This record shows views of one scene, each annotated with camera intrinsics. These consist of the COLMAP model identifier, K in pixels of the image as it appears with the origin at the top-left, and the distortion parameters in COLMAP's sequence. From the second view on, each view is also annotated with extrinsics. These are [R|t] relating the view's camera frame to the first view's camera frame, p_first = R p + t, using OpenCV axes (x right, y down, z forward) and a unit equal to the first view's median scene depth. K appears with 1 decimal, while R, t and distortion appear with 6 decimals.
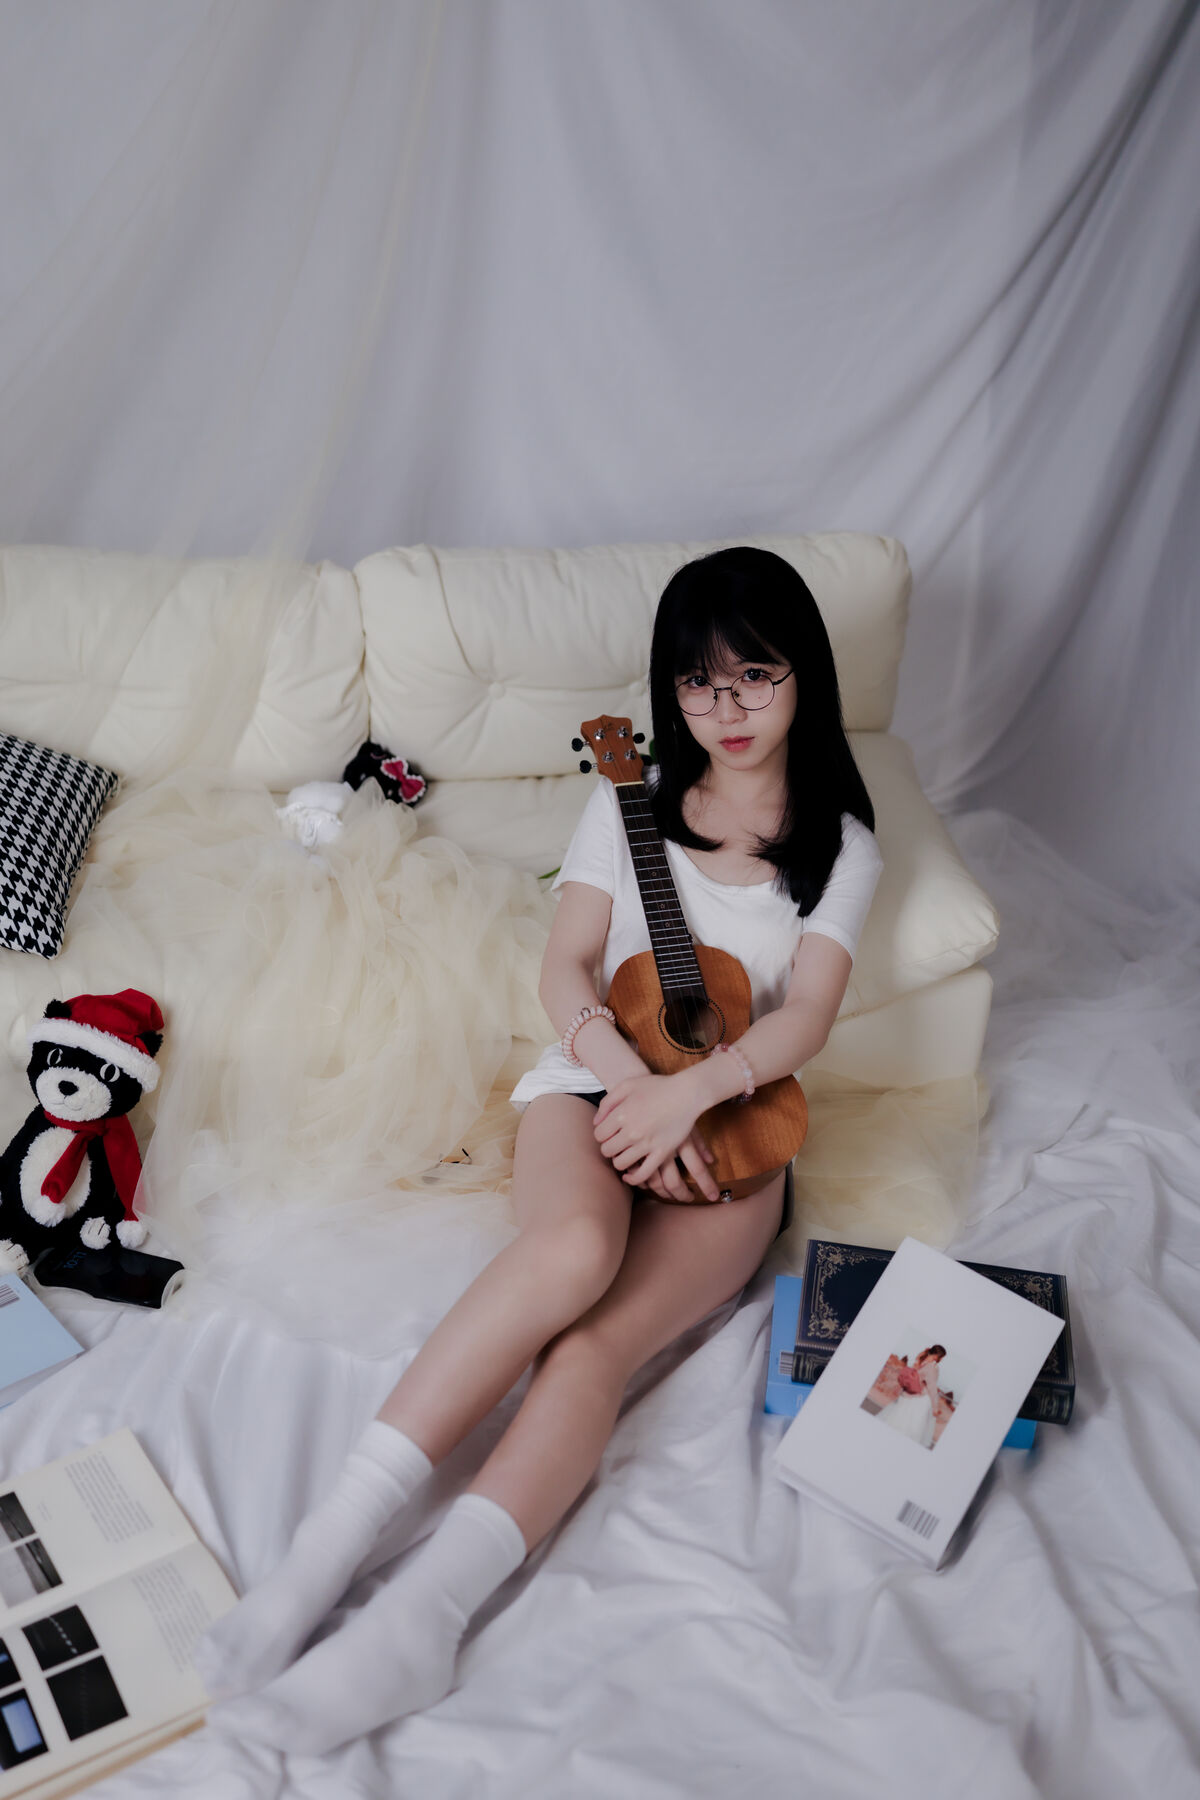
lens RADIAL K [[1733.5, 0, 603.8], [0, 1733.5, 893.3], [0, 0, 1]] dist [-0.005574, 0.000000]
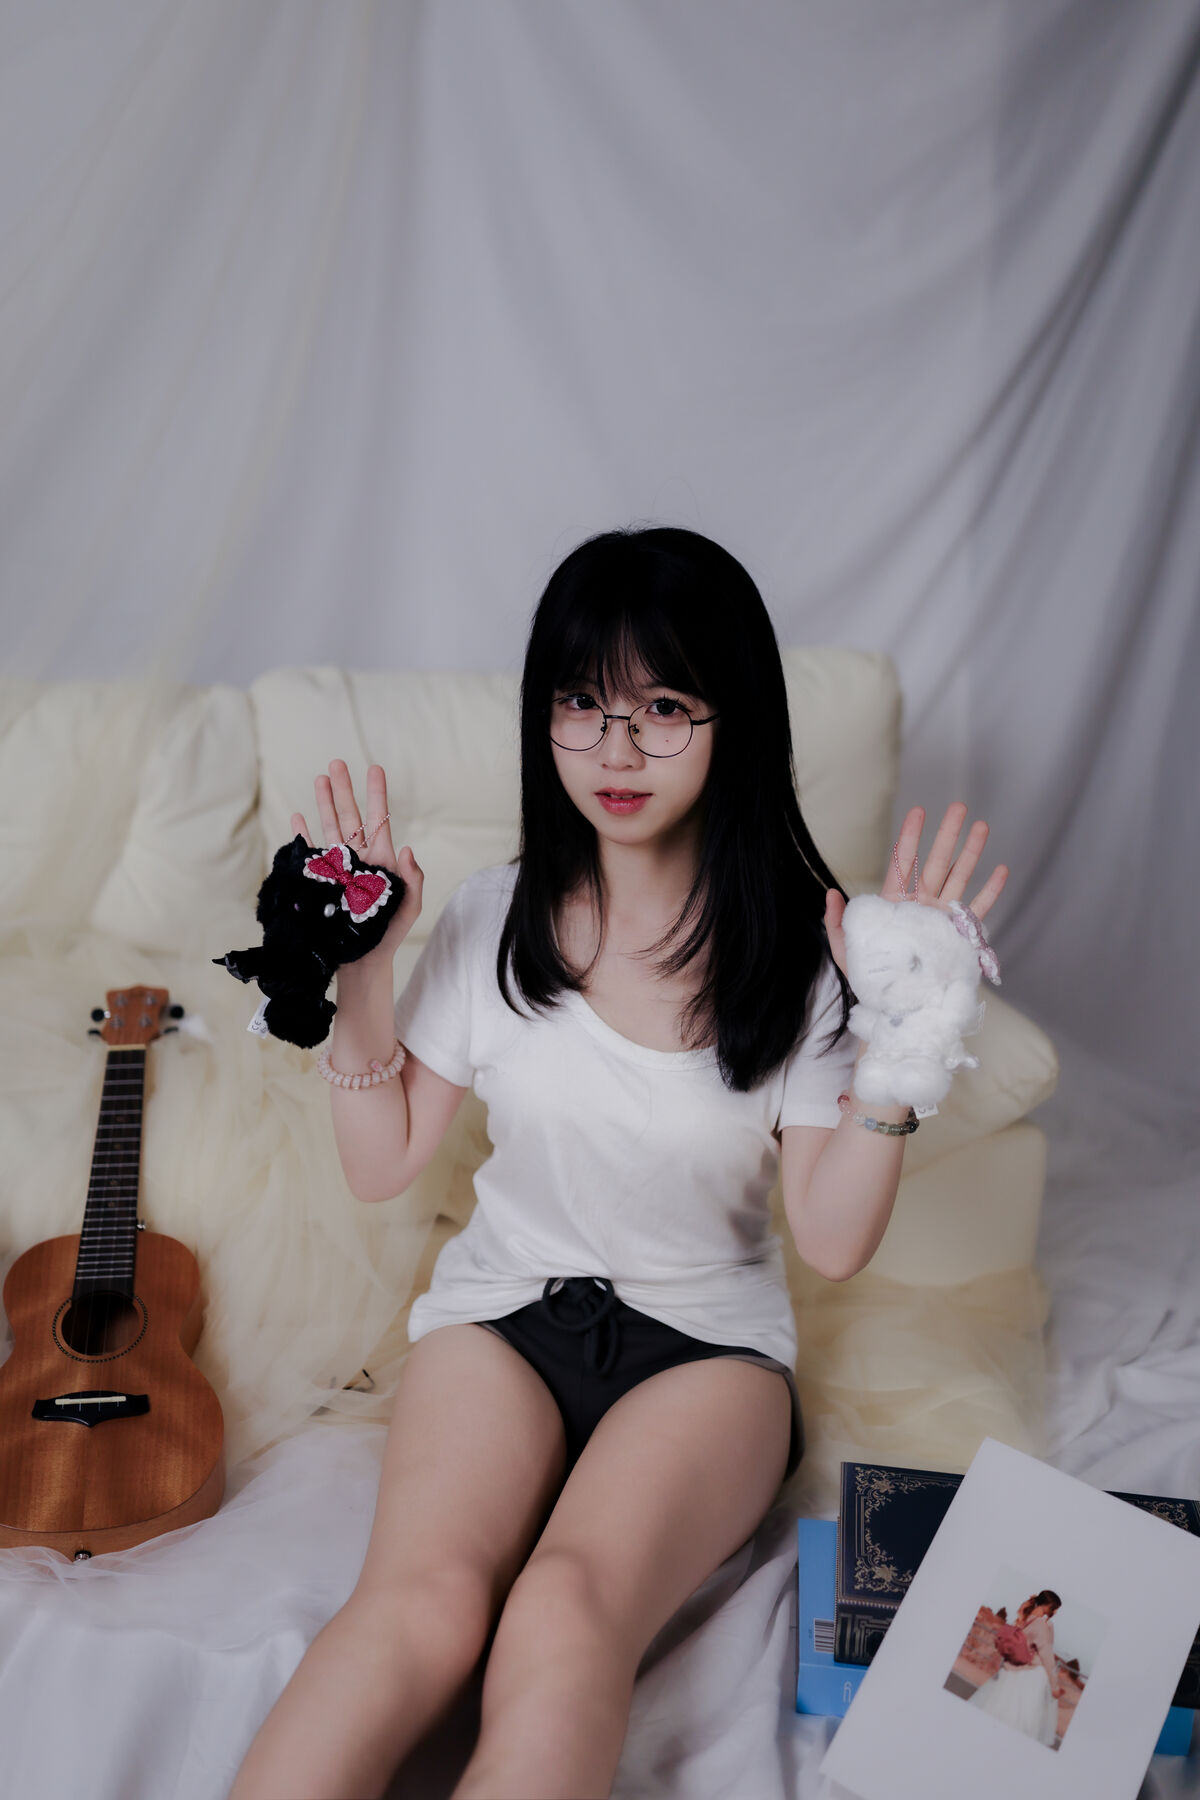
lens RADIAL K [[1733.5, 0, 601.4], [0, 1733.5, 884.8], [0, 0, 1]] dist [-0.005574, 0.000000]
pose [[0.999352, -0.012708, 0.033685, -0.002833], [0.019537, 0.977313, -0.210899, 0.106273], [-0.030241, 0.211420, 0.976927, 0.228264]]
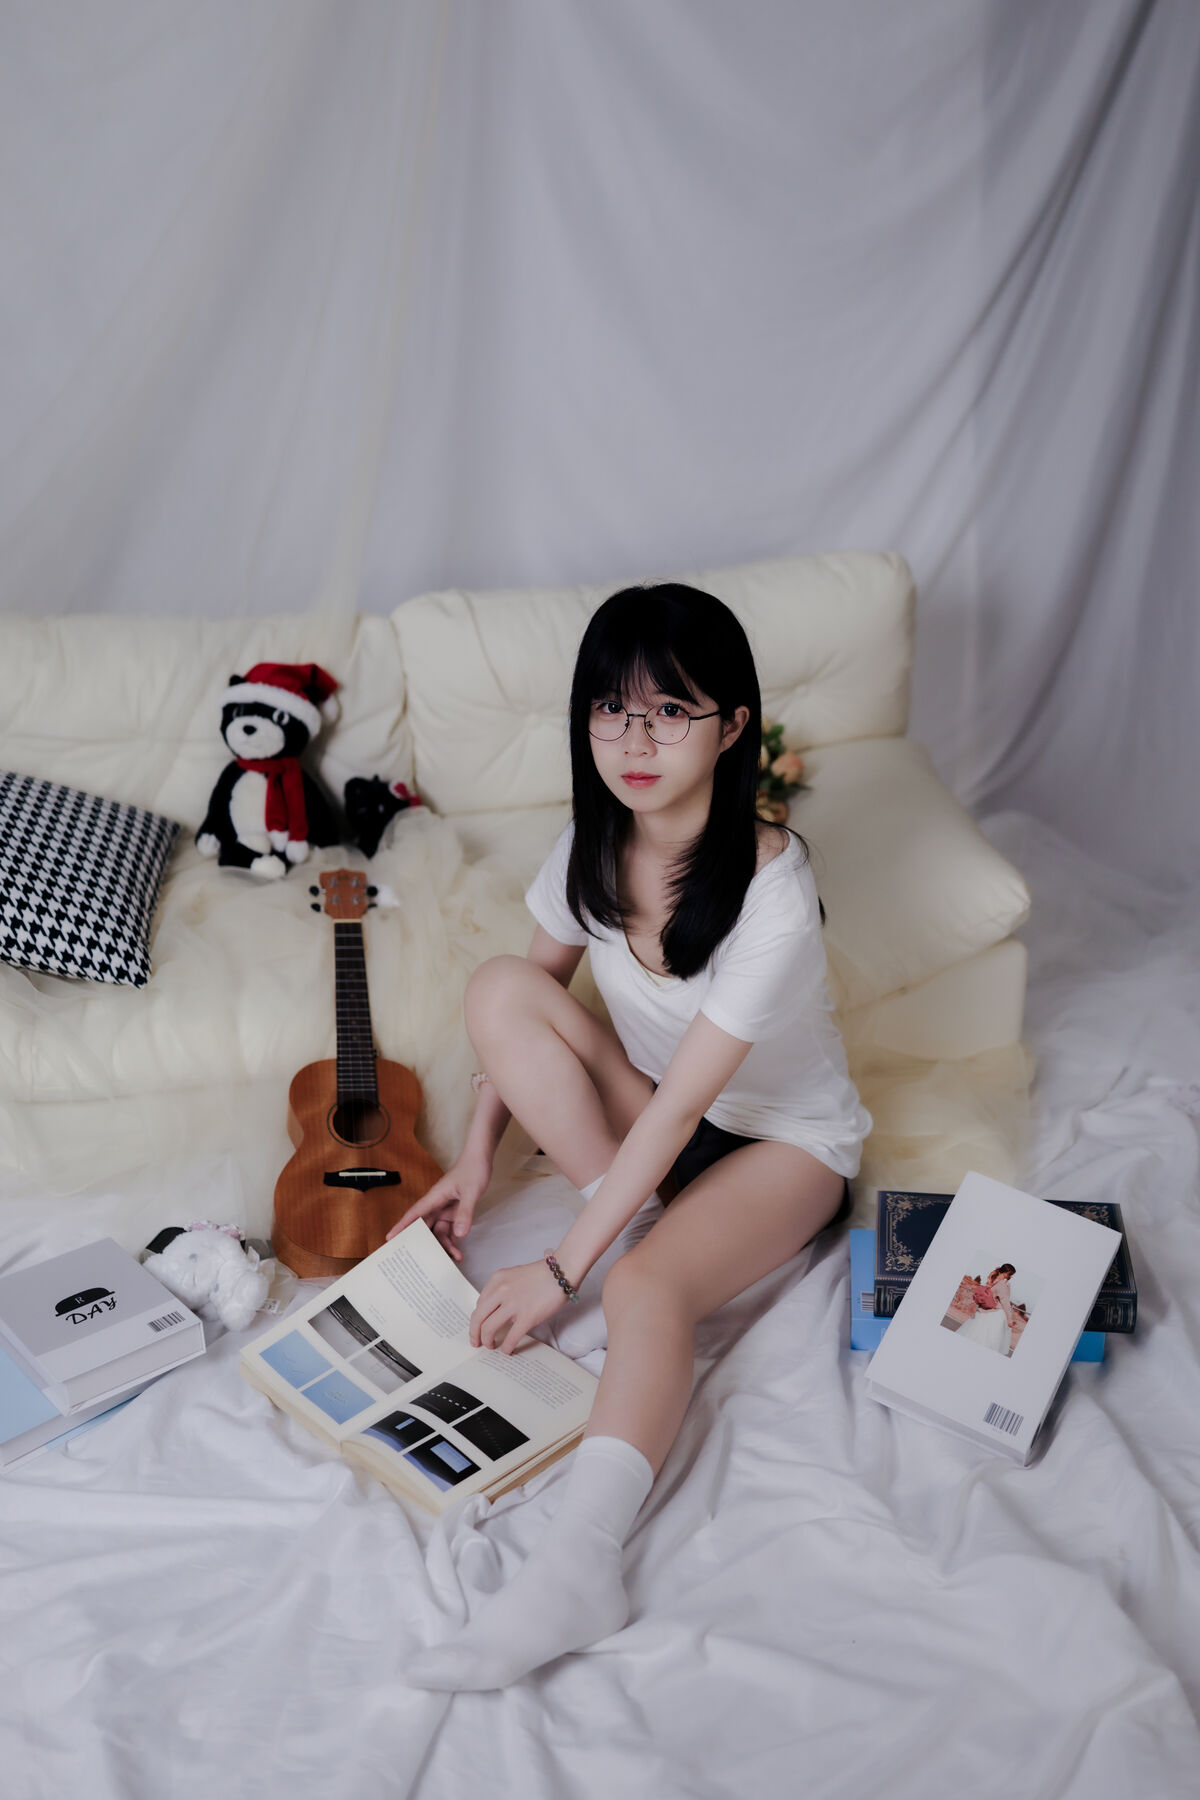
lens RADIAL K [[1831.5, 0, 635.7], [0, 1831.5, 838.8], [0, 0, 1]] dist [-0.004021, 0.000000]
pose [[0.997169, -0.072203, 0.020986, -0.034958], [0.073705, 0.993832, -0.082856, 0.062111], [-0.014874, 0.084168, 0.996341, -0.126788]]
